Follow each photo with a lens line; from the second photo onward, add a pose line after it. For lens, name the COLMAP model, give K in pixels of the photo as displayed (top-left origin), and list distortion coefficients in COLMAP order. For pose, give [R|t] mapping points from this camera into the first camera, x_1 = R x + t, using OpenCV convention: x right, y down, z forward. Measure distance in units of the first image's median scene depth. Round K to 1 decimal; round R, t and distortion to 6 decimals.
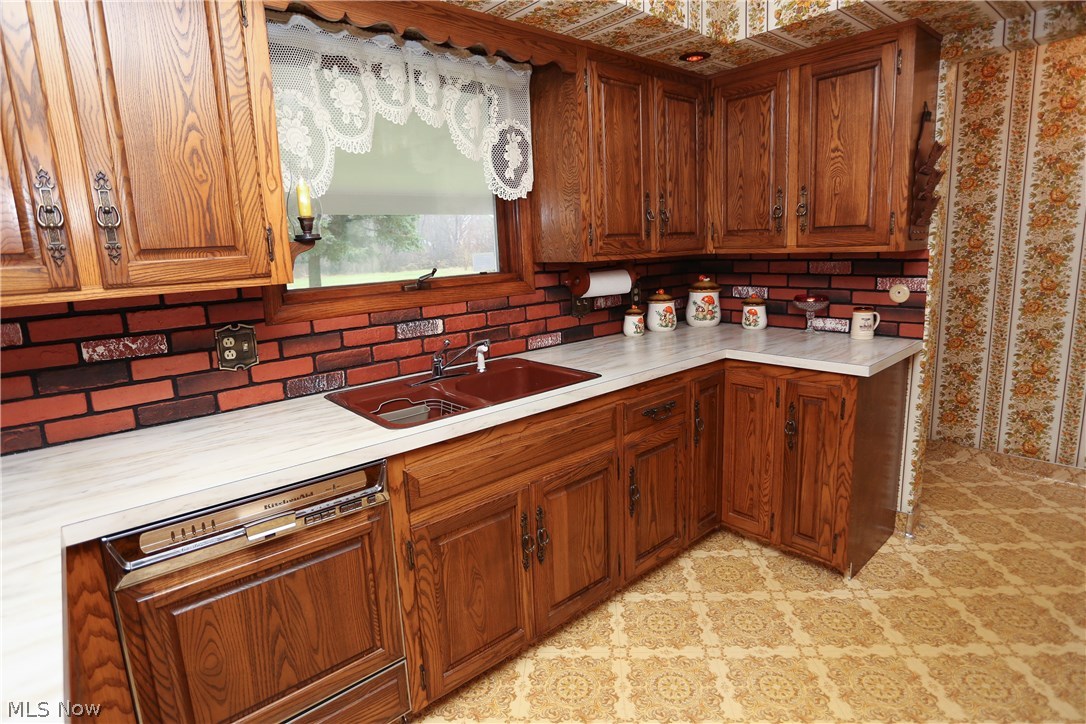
lens RADIAL K [[567.4, 0, 543.5], [0, 567.4, 354.4], [0, 0, 1]] dist [-0.072422, 0.034345]
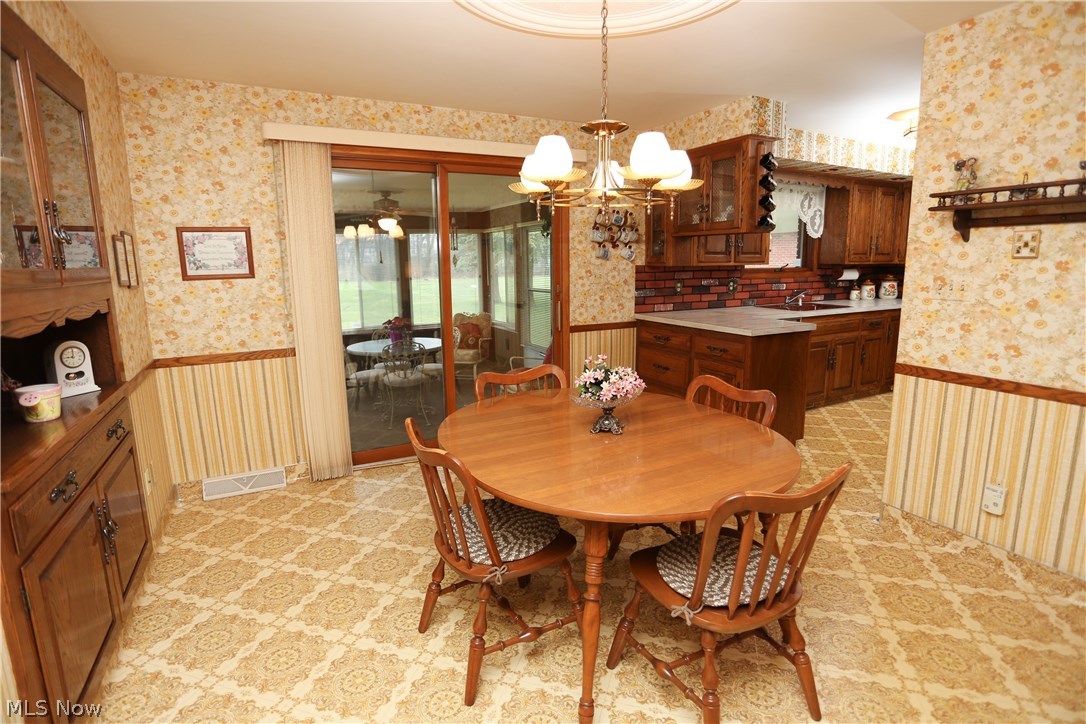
lens RADIAL K [[531.6, 0, 545.3], [0, 531.6, 355.1], [0, 0, 1]] dist [-0.073001, 0.025623]
pose [[0.971184, 0.070938, -0.227530, -0.592155], [-0.071919, 0.997403, 0.003988, 0.287488], [0.227222, 0.012491, 0.973763, -1.357544]]
